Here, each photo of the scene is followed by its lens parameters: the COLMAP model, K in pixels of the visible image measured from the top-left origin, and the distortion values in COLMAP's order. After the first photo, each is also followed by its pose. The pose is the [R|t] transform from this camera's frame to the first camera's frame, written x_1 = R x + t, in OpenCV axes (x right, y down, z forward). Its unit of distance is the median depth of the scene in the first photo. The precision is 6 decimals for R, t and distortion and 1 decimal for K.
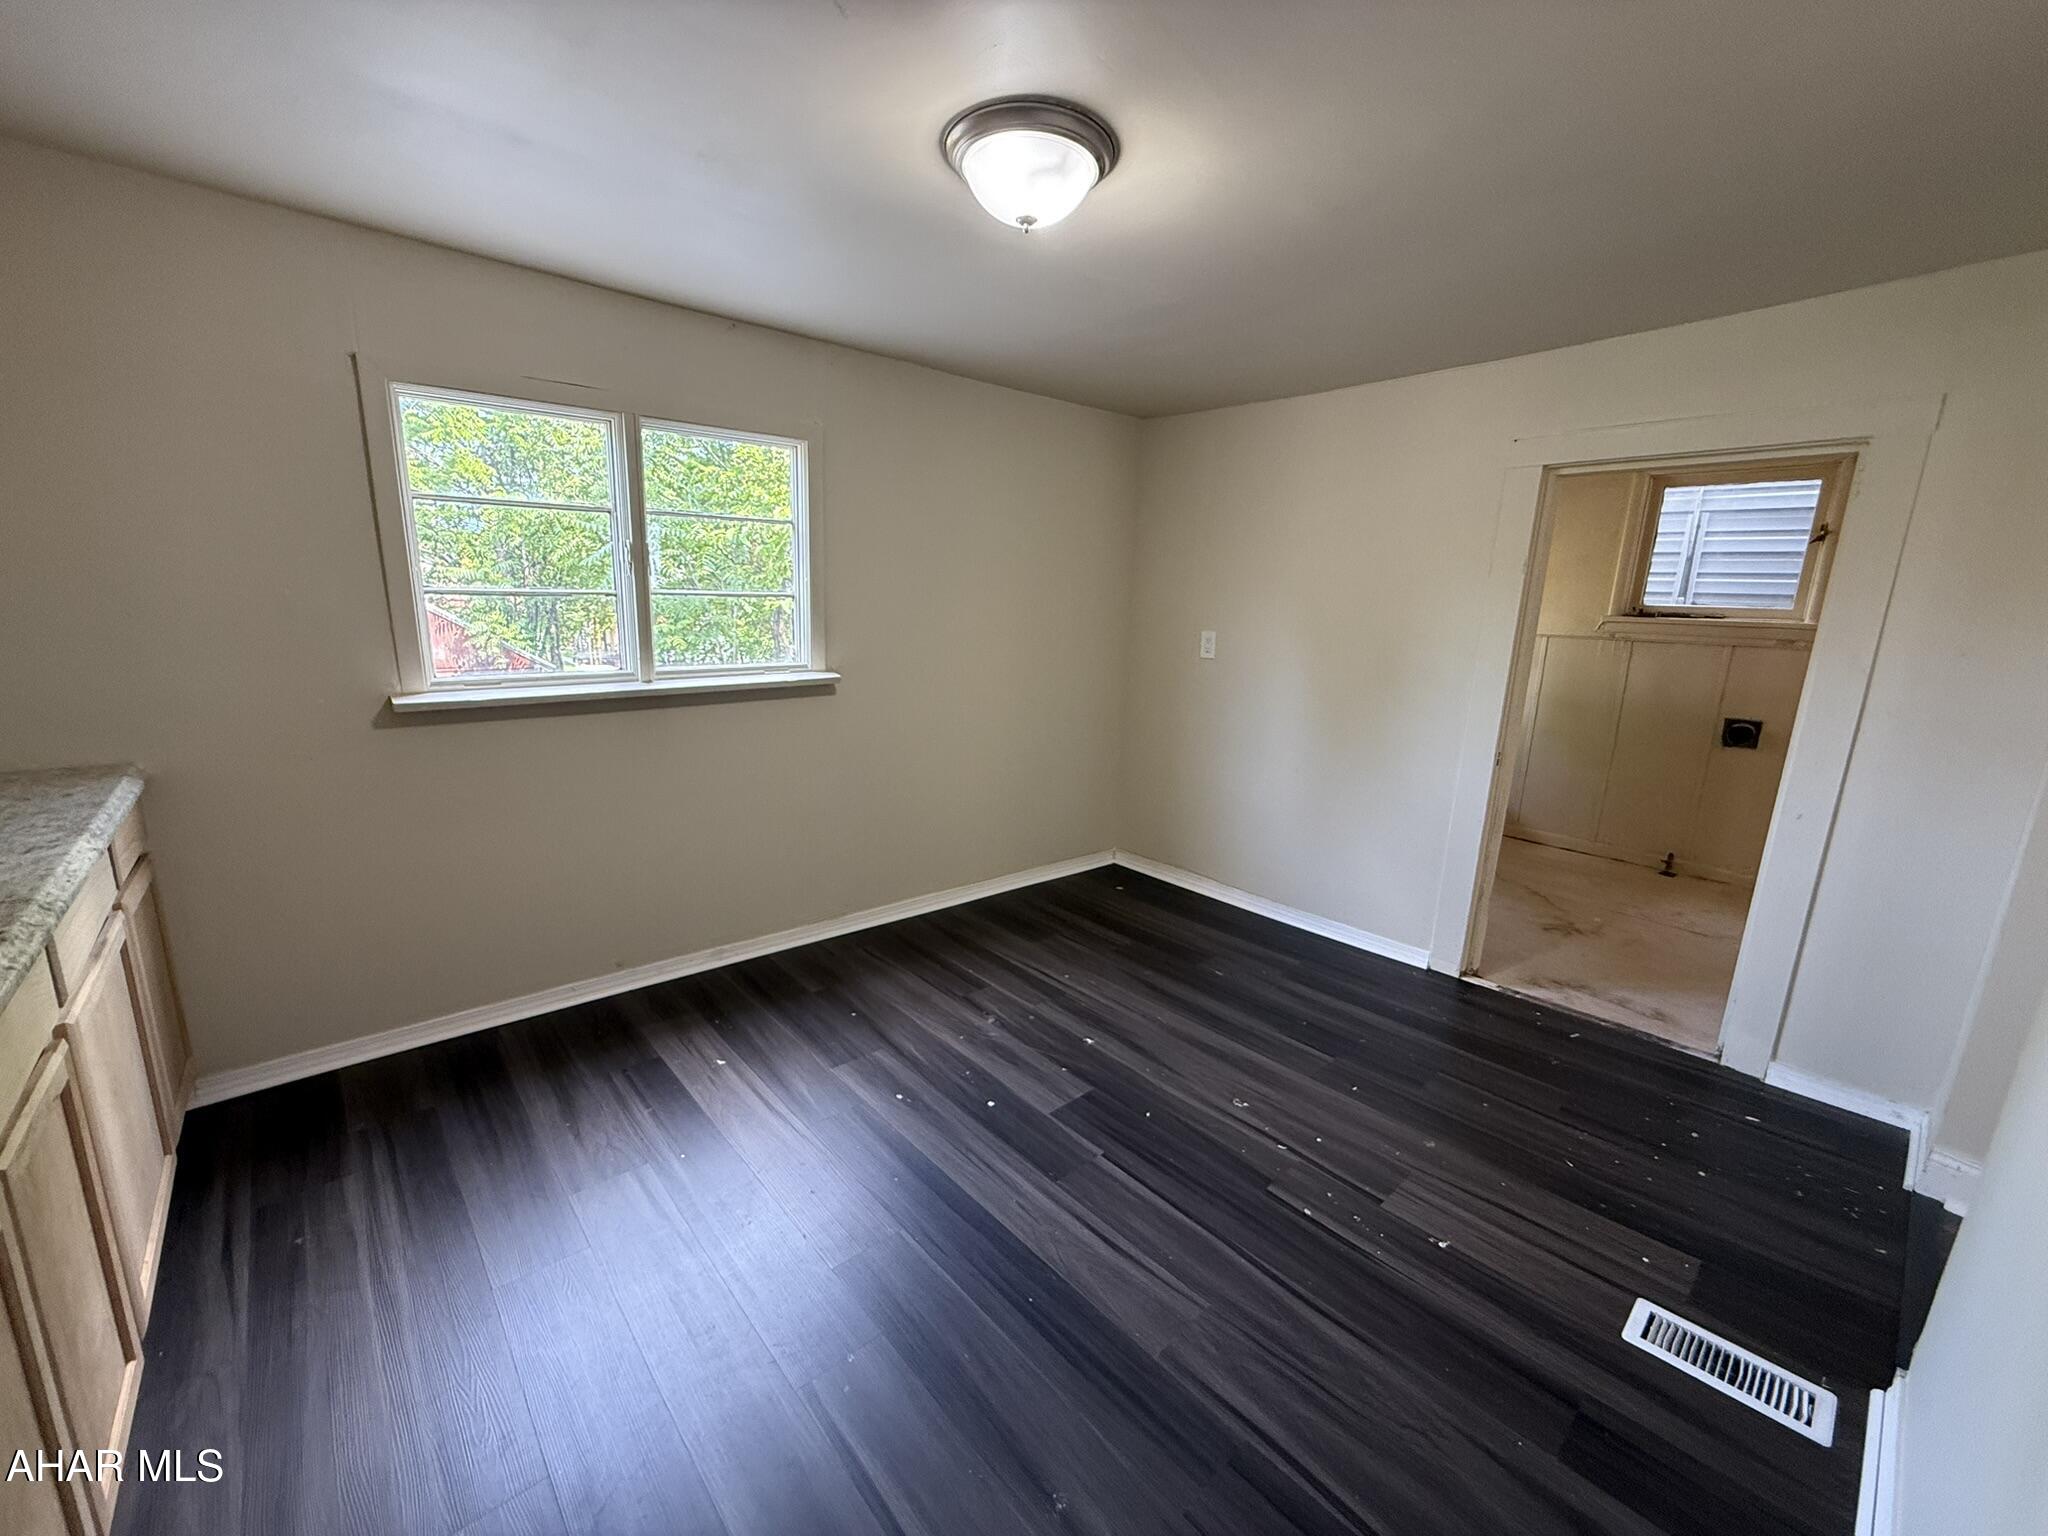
lens RADIAL K [[816.2, 0, 1010.3], [0, 816.2, 770.4], [0, 0, 1]] dist [-0.000595, -0.000629]
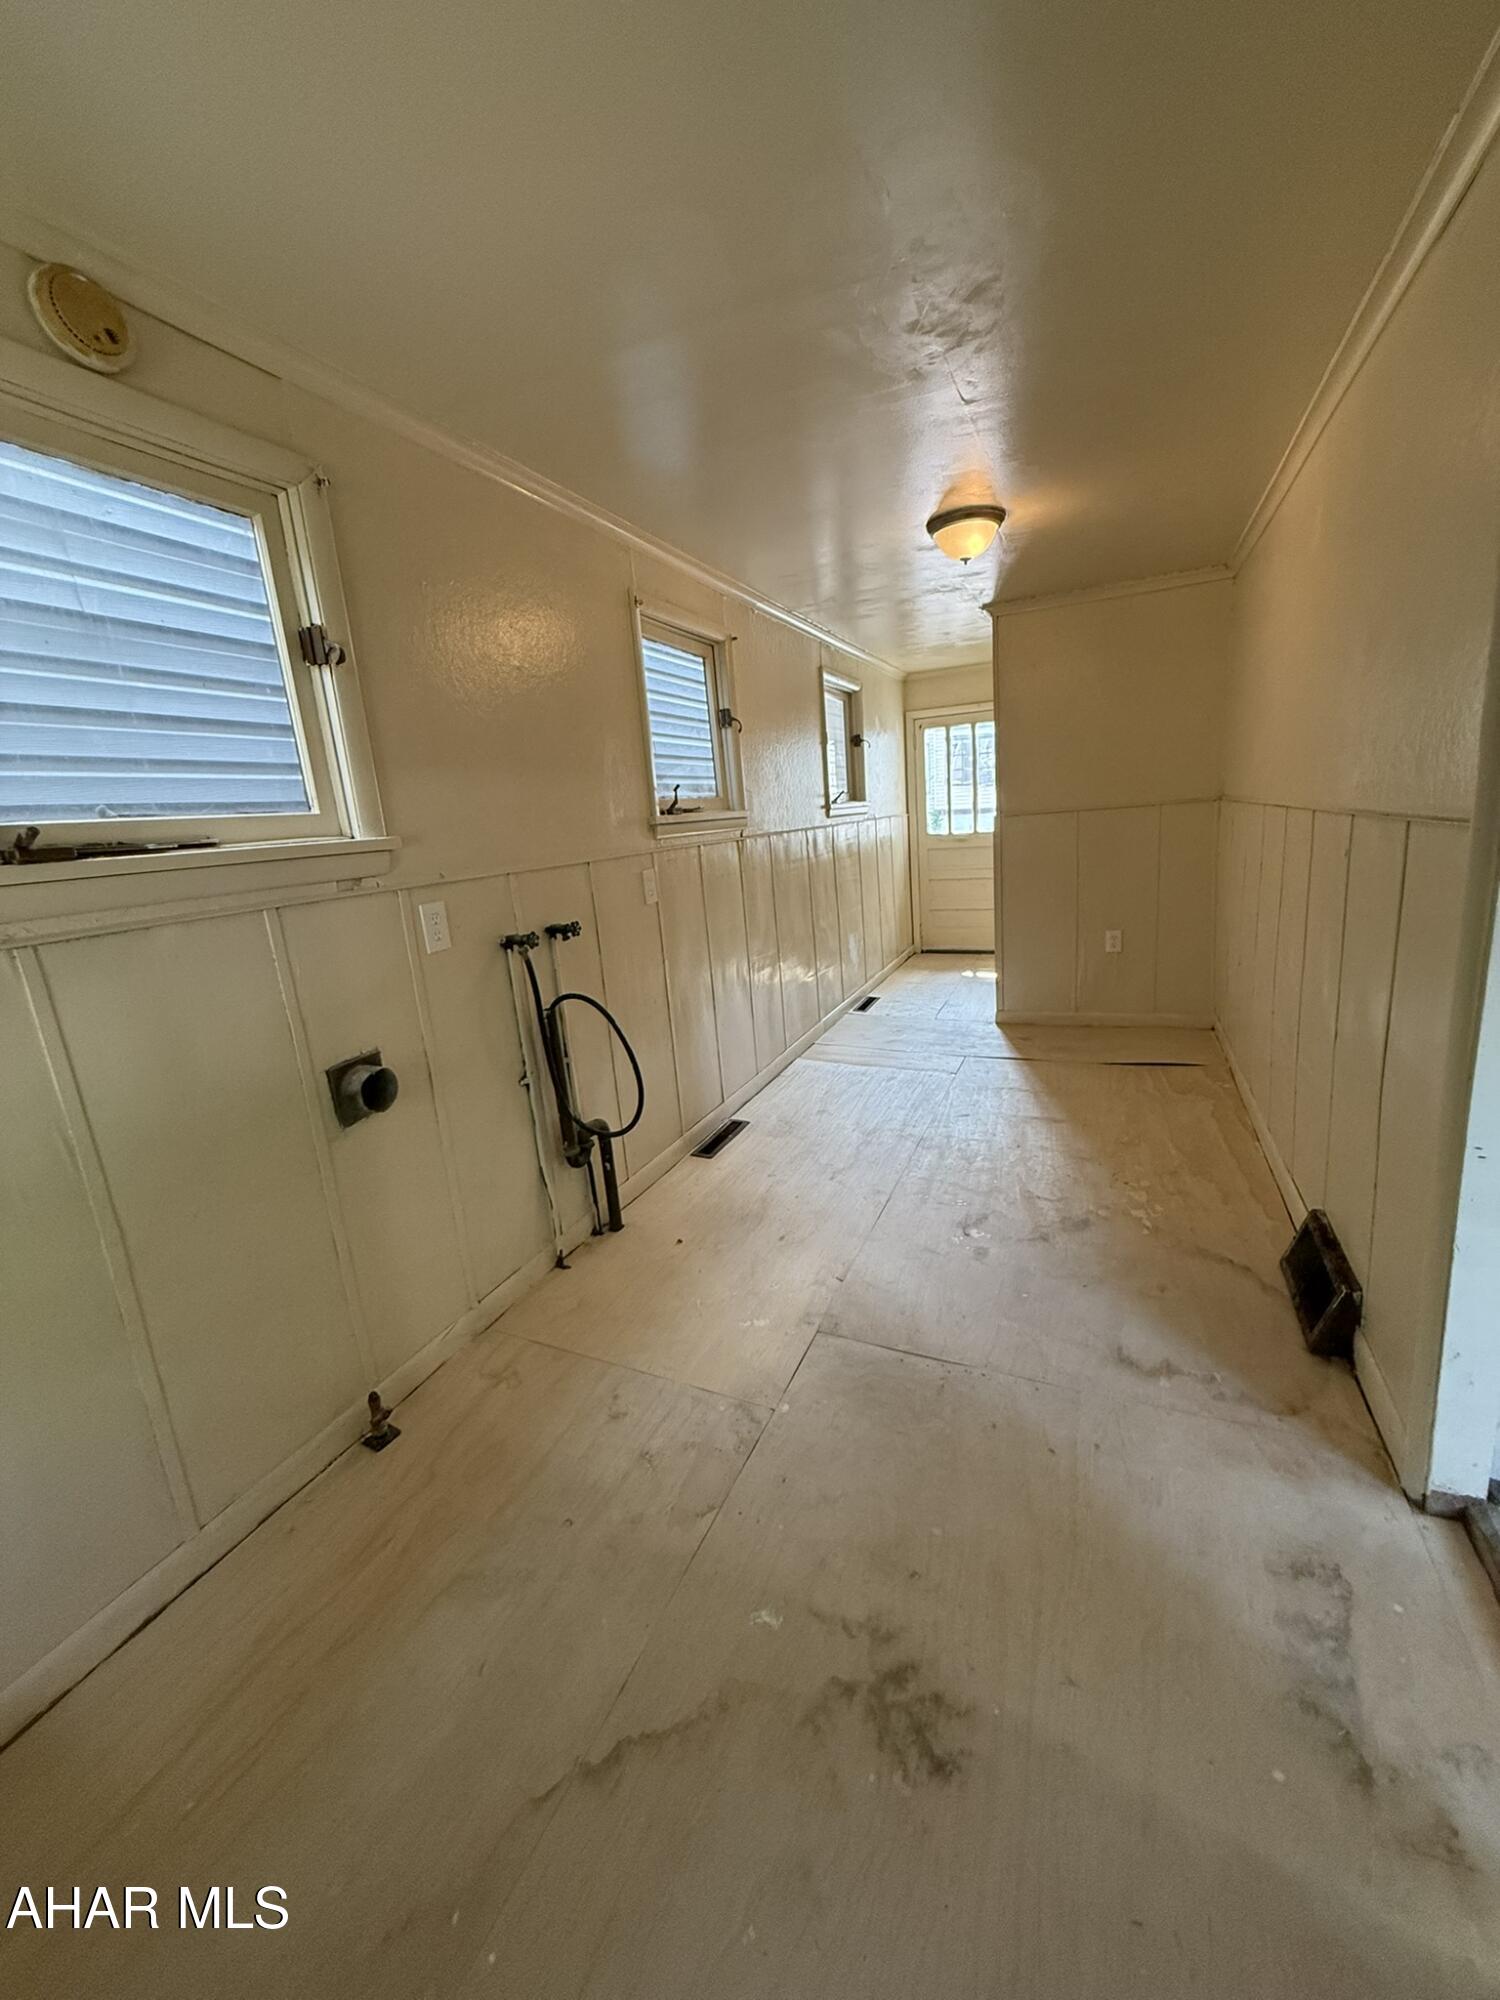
lens RADIAL K [[797.0, 0, 752.6], [0, 797.0, 993.5], [0, 0, 1]] dist [-0.000595, -0.000629]
pose [[-0.434157, -0.184644, 0.881711, 0.463263], [0.262776, 0.910243, 0.320011, -0.196898], [-0.861659, 0.370627, -0.346668, 1.042613]]
